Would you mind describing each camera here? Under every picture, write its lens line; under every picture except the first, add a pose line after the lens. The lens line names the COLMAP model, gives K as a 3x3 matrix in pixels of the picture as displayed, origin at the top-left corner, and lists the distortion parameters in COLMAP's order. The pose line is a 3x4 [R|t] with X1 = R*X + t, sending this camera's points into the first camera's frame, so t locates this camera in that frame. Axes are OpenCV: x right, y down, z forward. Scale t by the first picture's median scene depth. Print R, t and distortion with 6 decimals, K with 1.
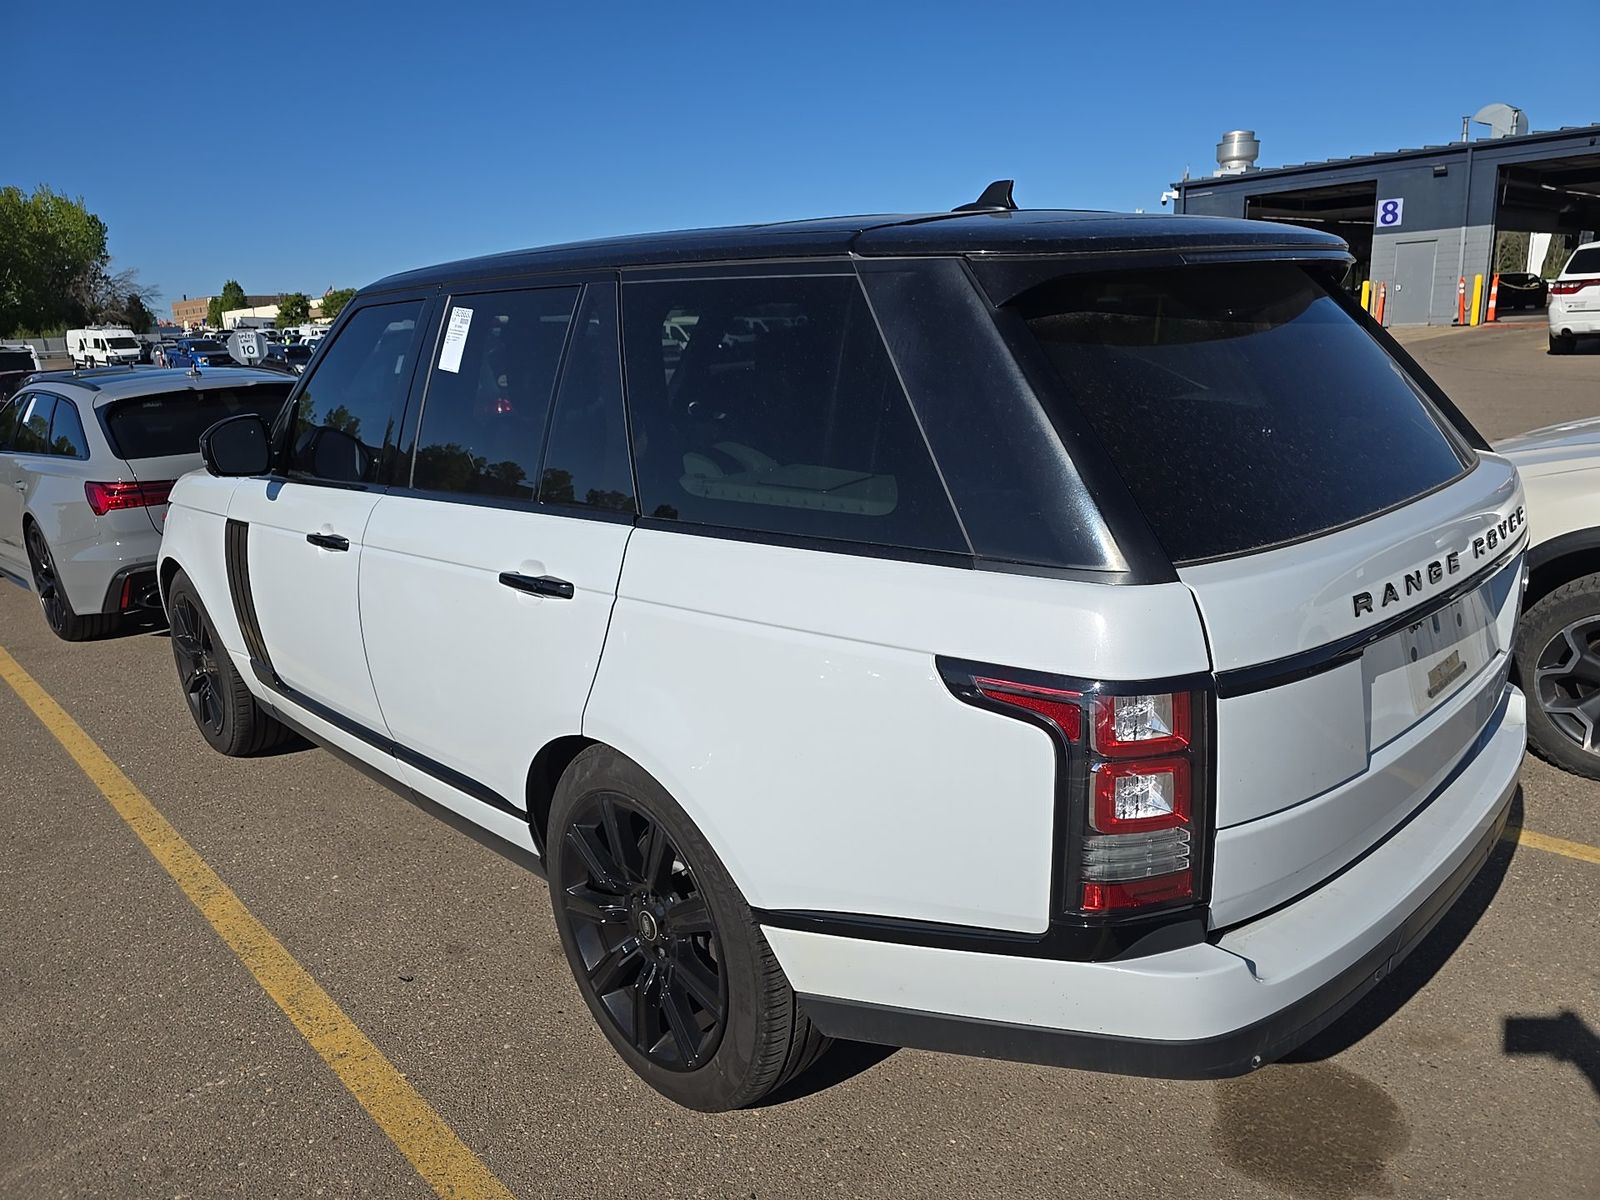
lens RADIAL K [[1087.2, 0, 811.8], [0, 1087.2, 597.6], [0, 0, 1]] dist [0.031393, -0.035529]
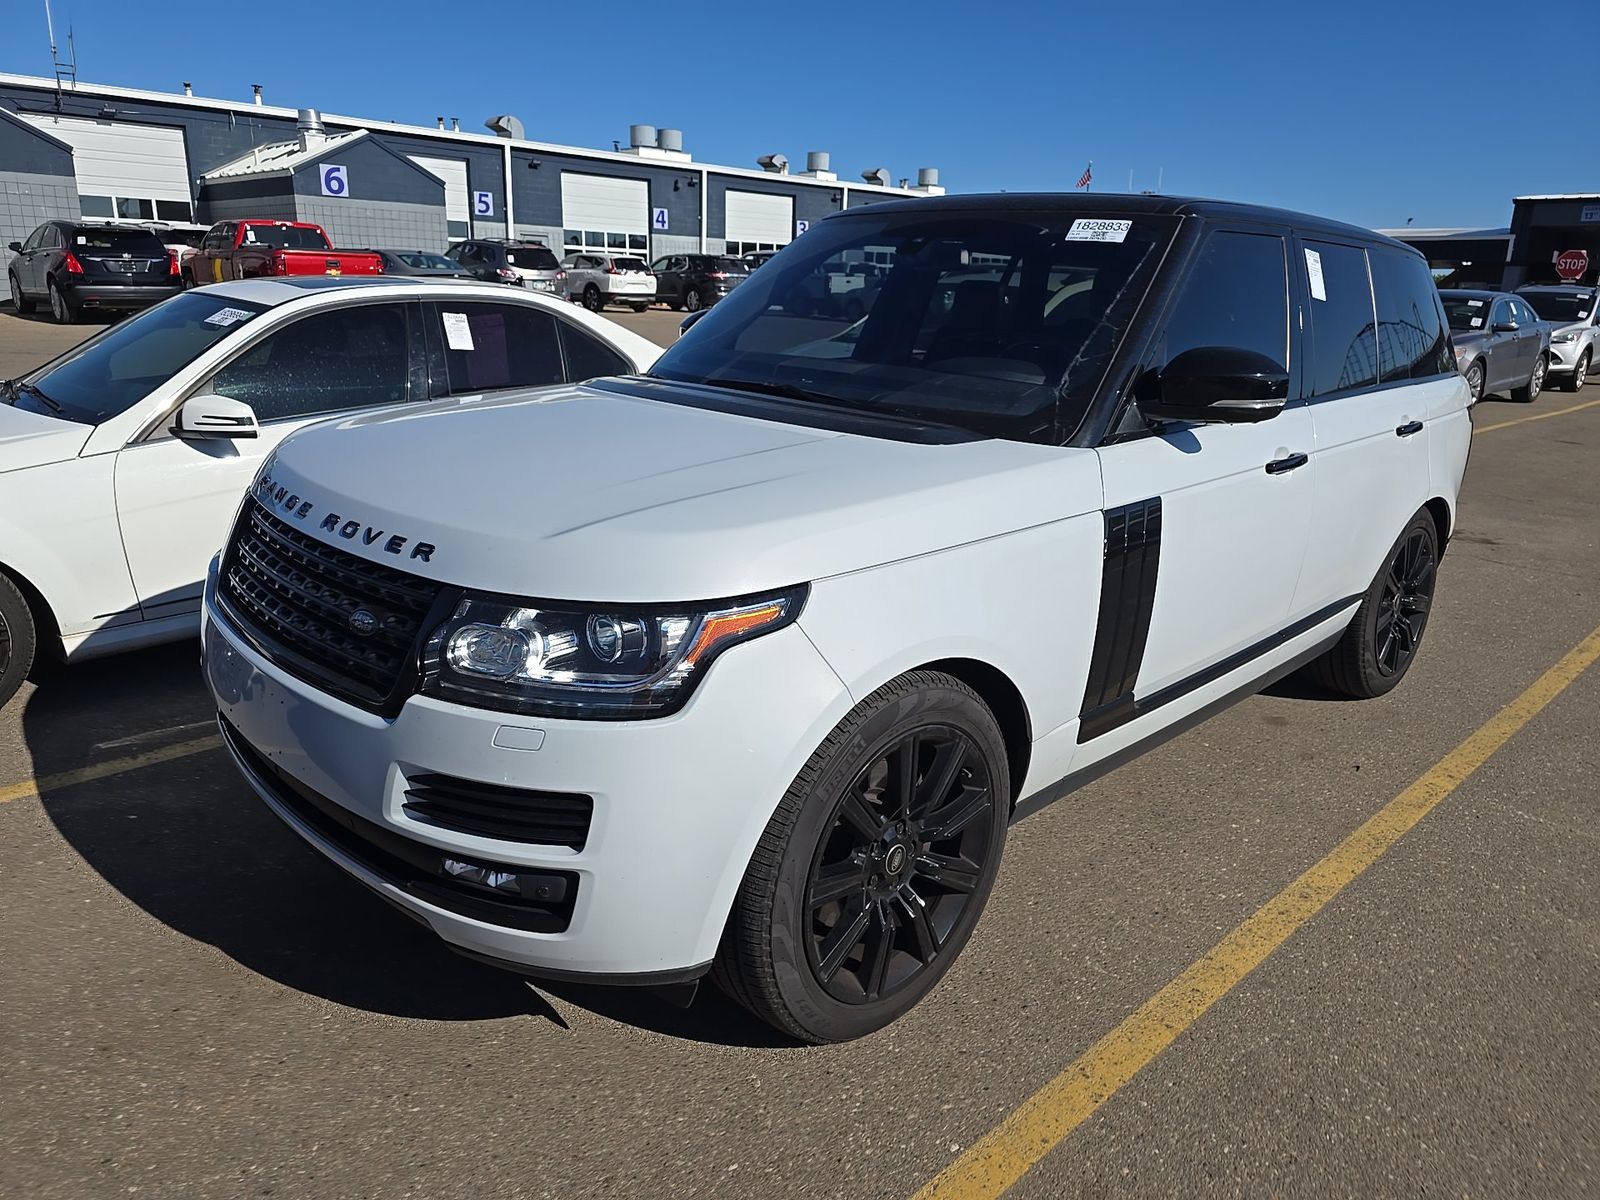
lens RADIAL K [[1087.2, 0, 811.8], [0, 1087.2, 597.6], [0, 0, 1]] dist [0.031393, -0.035529]
pose [[-0.010452, -0.224530, 0.974411, -1.444210], [0.225249, 0.948890, 0.221066, -0.254387], [-0.974245, 0.221795, 0.040657, 1.395450]]
